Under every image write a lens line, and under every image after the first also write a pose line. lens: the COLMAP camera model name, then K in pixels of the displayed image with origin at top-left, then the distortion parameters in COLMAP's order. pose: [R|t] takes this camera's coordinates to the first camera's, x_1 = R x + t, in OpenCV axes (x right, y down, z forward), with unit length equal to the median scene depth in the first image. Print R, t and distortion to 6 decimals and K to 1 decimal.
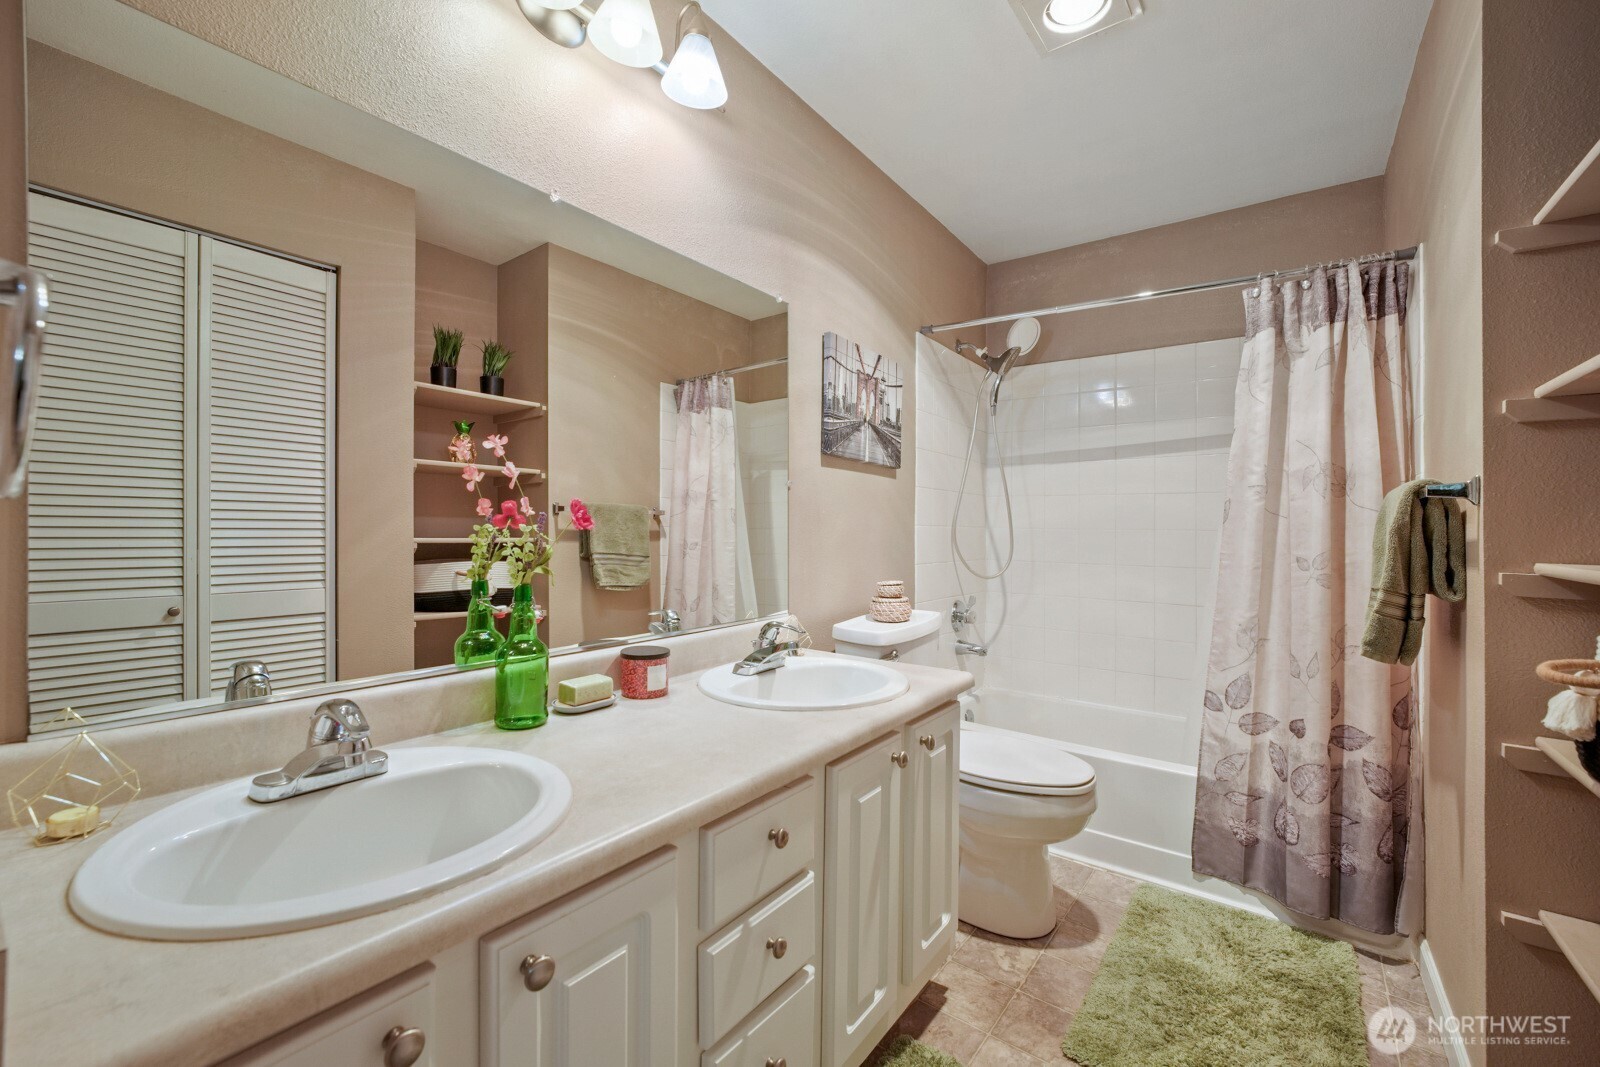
lens RADIAL K [[625.8, 0, 797.8], [0, 625.8, 529.0], [0, 0, 1]] dist [-0.043011, 0.000034]
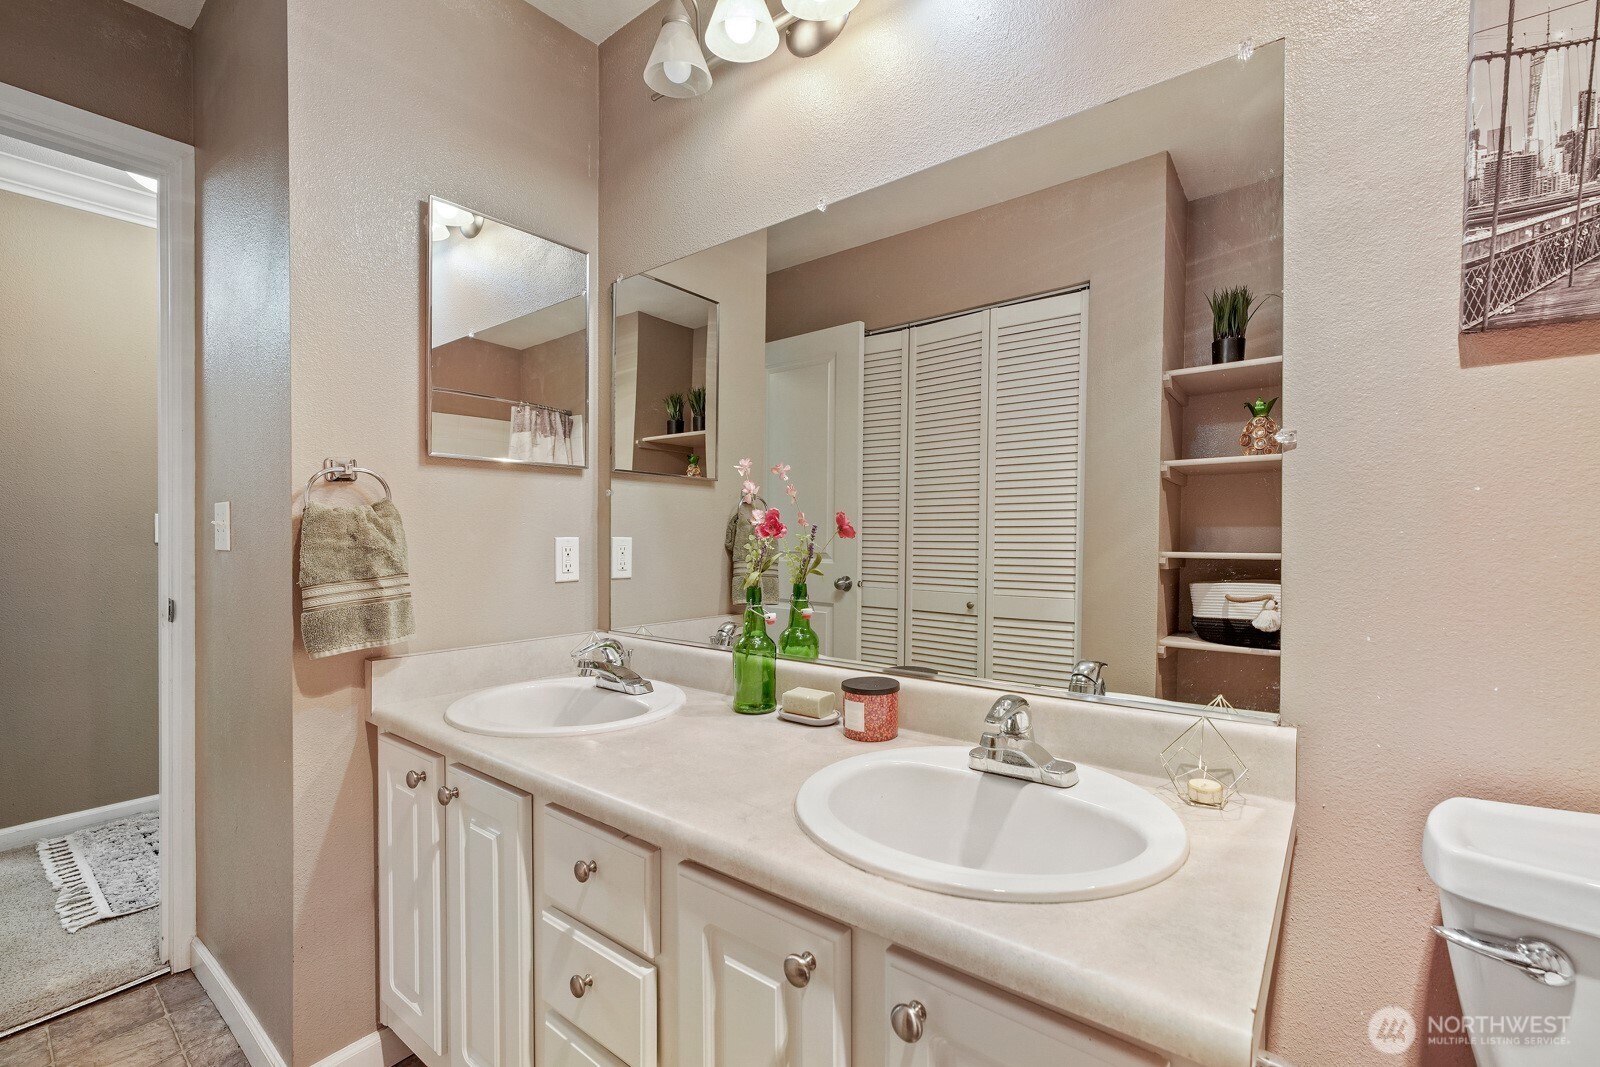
lens RADIAL K [[698.7, 0, 796.7], [0, 698.7, 542.0], [0, 0, 1]] dist [-0.018907, 0.000164]
pose [[-0.021974, -0.004043, -0.999750, 0.455517], [0.001364, 0.999991, -0.004074, 0.006173], [0.999758, -0.001453, -0.021968, 0.607710]]
